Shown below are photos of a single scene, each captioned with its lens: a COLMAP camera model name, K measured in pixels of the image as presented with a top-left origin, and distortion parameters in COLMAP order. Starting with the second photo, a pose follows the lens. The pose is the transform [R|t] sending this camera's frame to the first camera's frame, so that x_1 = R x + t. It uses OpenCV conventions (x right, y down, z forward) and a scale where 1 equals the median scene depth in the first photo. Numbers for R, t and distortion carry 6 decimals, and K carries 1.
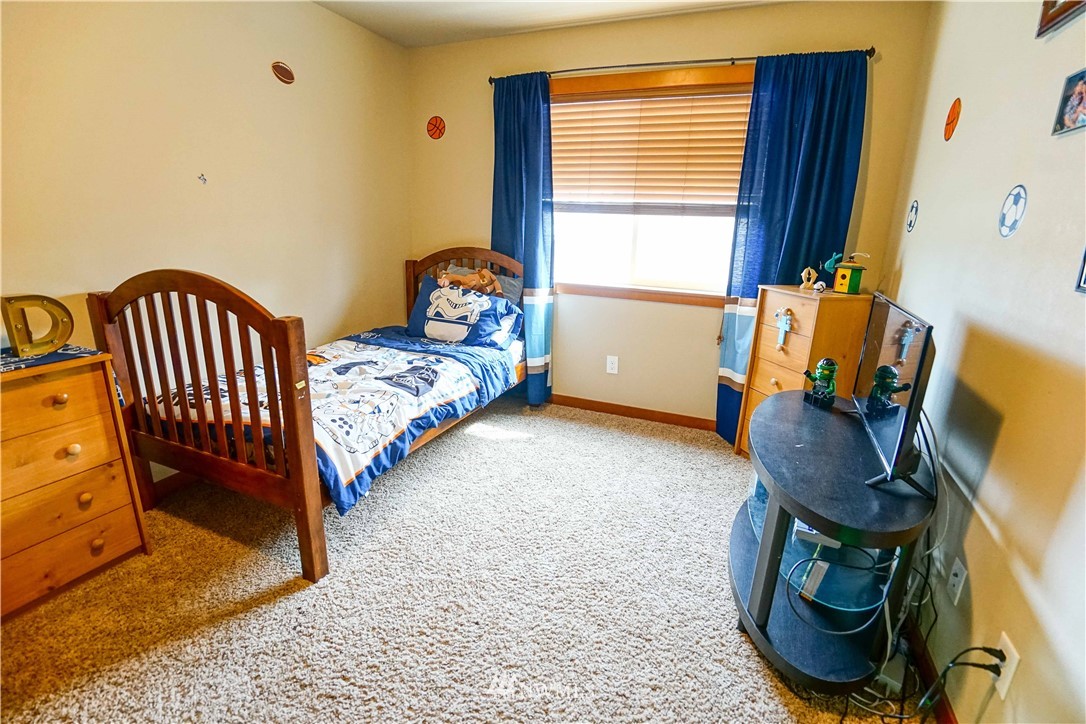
lens RADIAL K [[492.6, 0, 543.7], [0, 492.6, 357.2], [0, 0, 1]] dist [-0.035589, 0.008031]
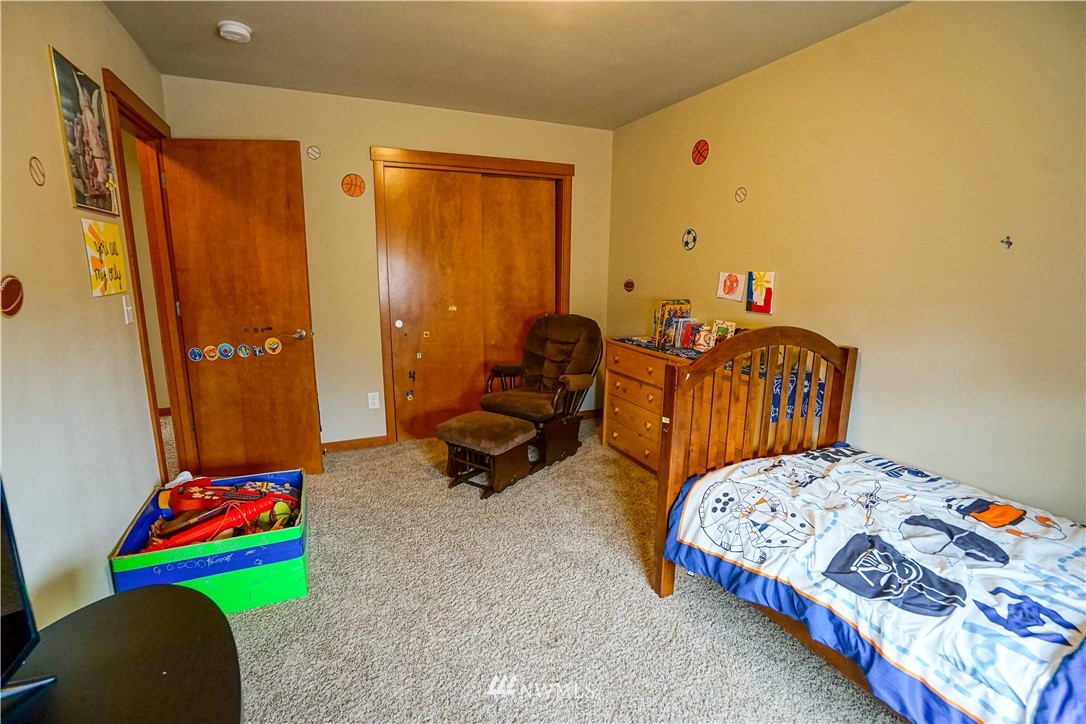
lens RADIAL K [[492.6, 0, 541.4], [0, 492.6, 363.5], [0, 0, 1]] dist [-0.035589, 0.008031]
pose [[-0.671066, 0.108127, -0.733471, 0.420180], [-0.228374, 0.911057, 0.343250, -0.304289], [0.705349, 0.397848, -0.586686, 1.069512]]
